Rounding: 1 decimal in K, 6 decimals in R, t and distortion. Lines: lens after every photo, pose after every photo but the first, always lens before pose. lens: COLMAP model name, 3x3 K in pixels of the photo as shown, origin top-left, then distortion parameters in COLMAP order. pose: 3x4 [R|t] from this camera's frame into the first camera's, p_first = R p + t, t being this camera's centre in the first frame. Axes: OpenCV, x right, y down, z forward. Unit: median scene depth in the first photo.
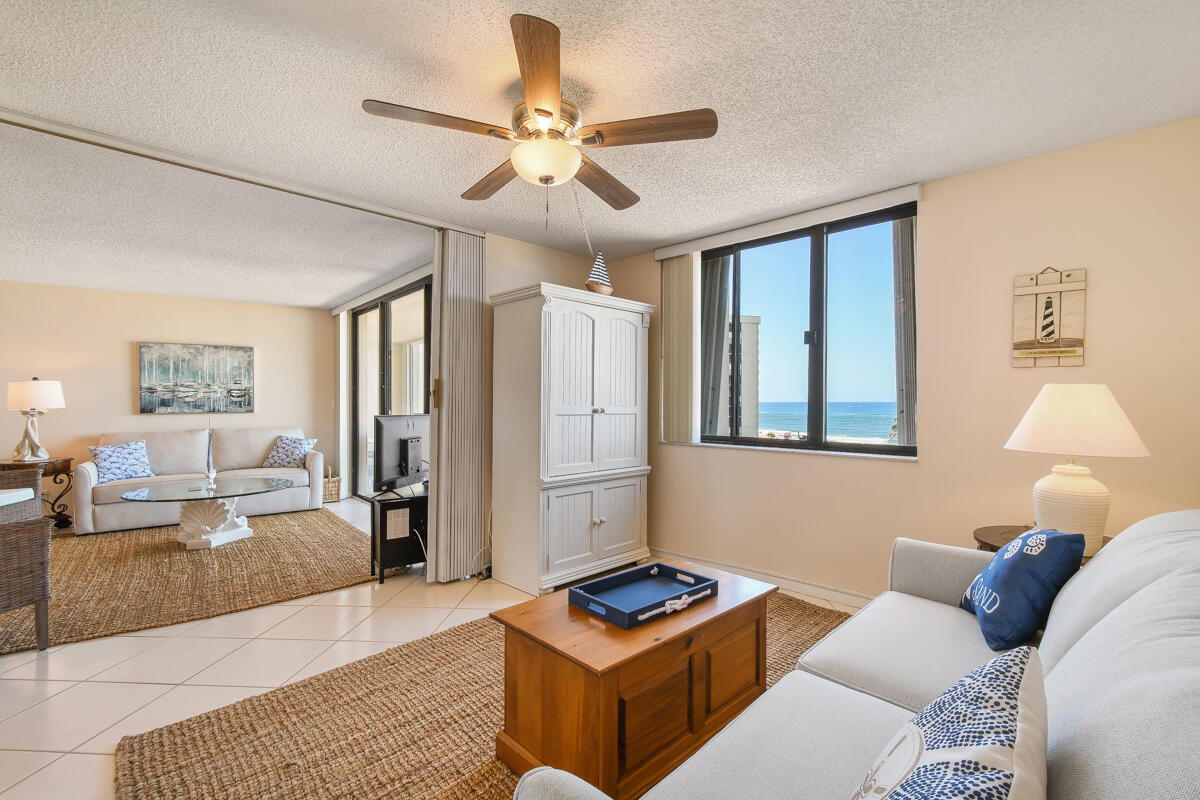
lens RADIAL K [[540.7, 0, 605.4], [0, 540.7, 397.7], [0, 0, 1]] dist [0.000149, 0.000243]
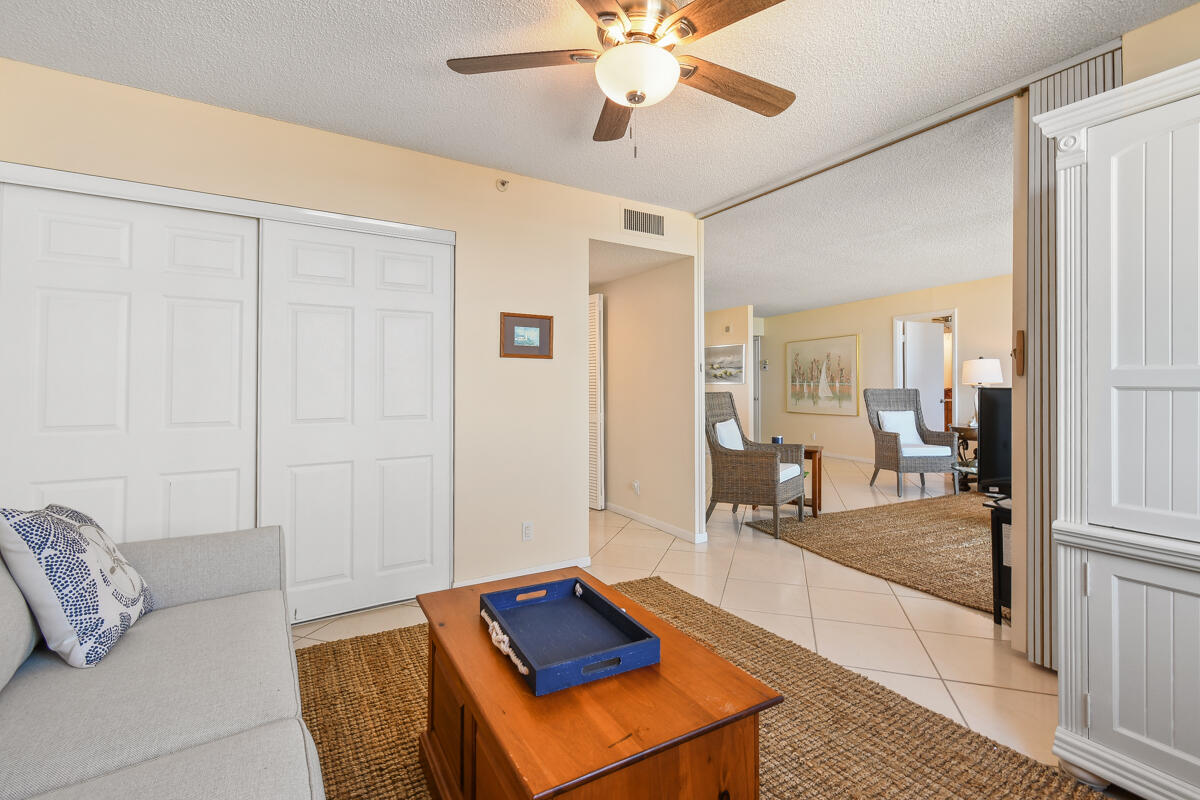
lens RADIAL K [[540.7, 0, 604.5], [0, 540.7, 379.6], [0, 0, 1]] dist [0.000149, 0.000243]
pose [[-0.239178, -0.007434, -0.970947, 0.253339], [0.011774, 0.999875, -0.010556, 0.013100], [0.970904, -0.013957, -0.239061, 0.411945]]
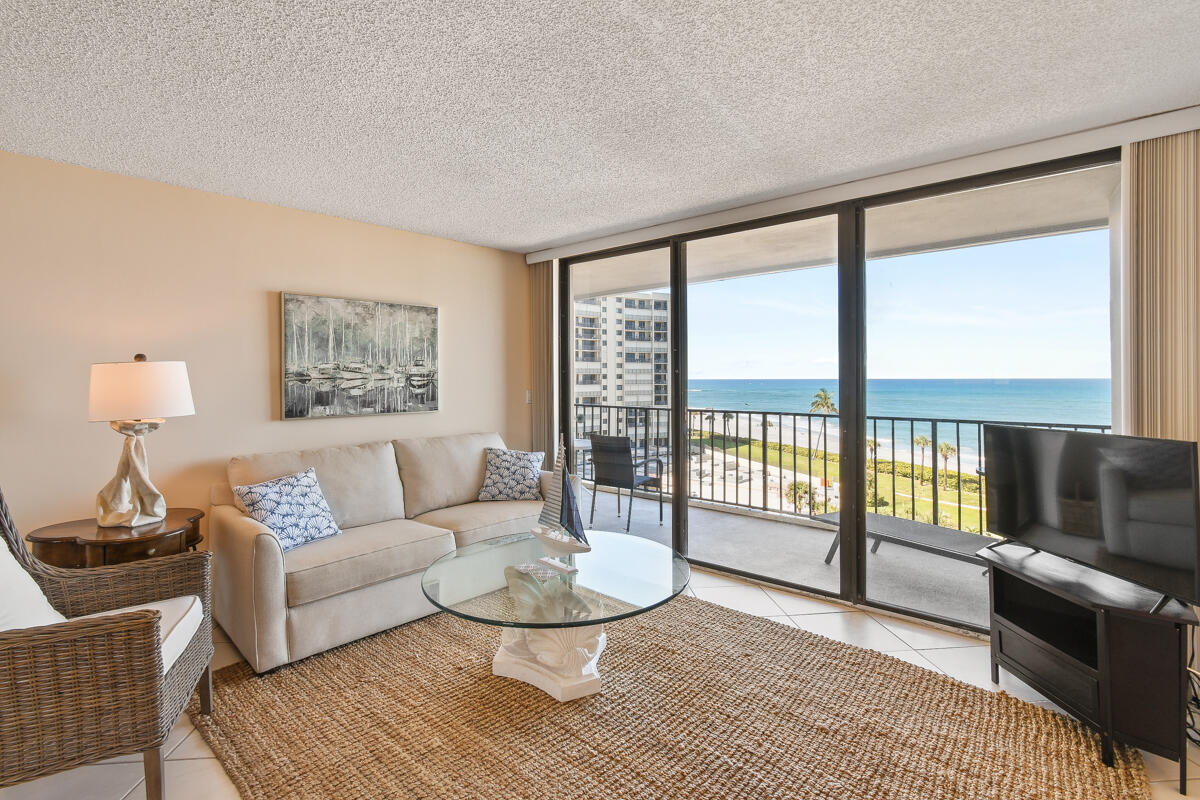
lens RADIAL K [[540.7, 0, 597.4], [0, 540.7, 378.1], [0, 0, 1]] dist [0.000149, 0.000243]
pose [[0.986254, 0.003972, 0.165192, -0.618711], [-0.005783, 0.999928, 0.010484, -0.020502], [-0.165138, -0.011296, 0.986206, 0.378044]]
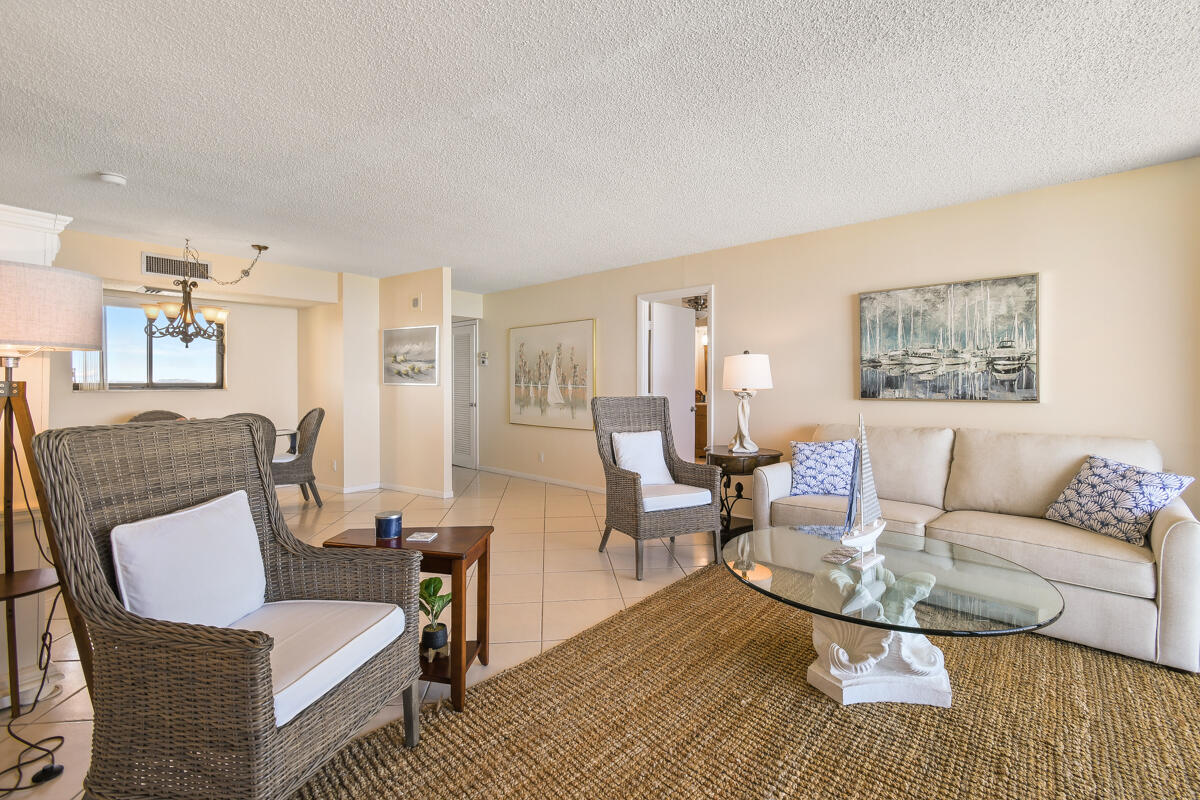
lens RADIAL K [[540.7, 0, 609.9], [0, 540.7, 380.3], [0, 0, 1]] dist [0.000149, 0.000243]
pose [[0.183783, 0.001920, -0.982965, -0.243335], [0.006015, 0.999977, 0.003078, 0.002847], [0.982948, -0.006478, 0.183768, 0.552313]]
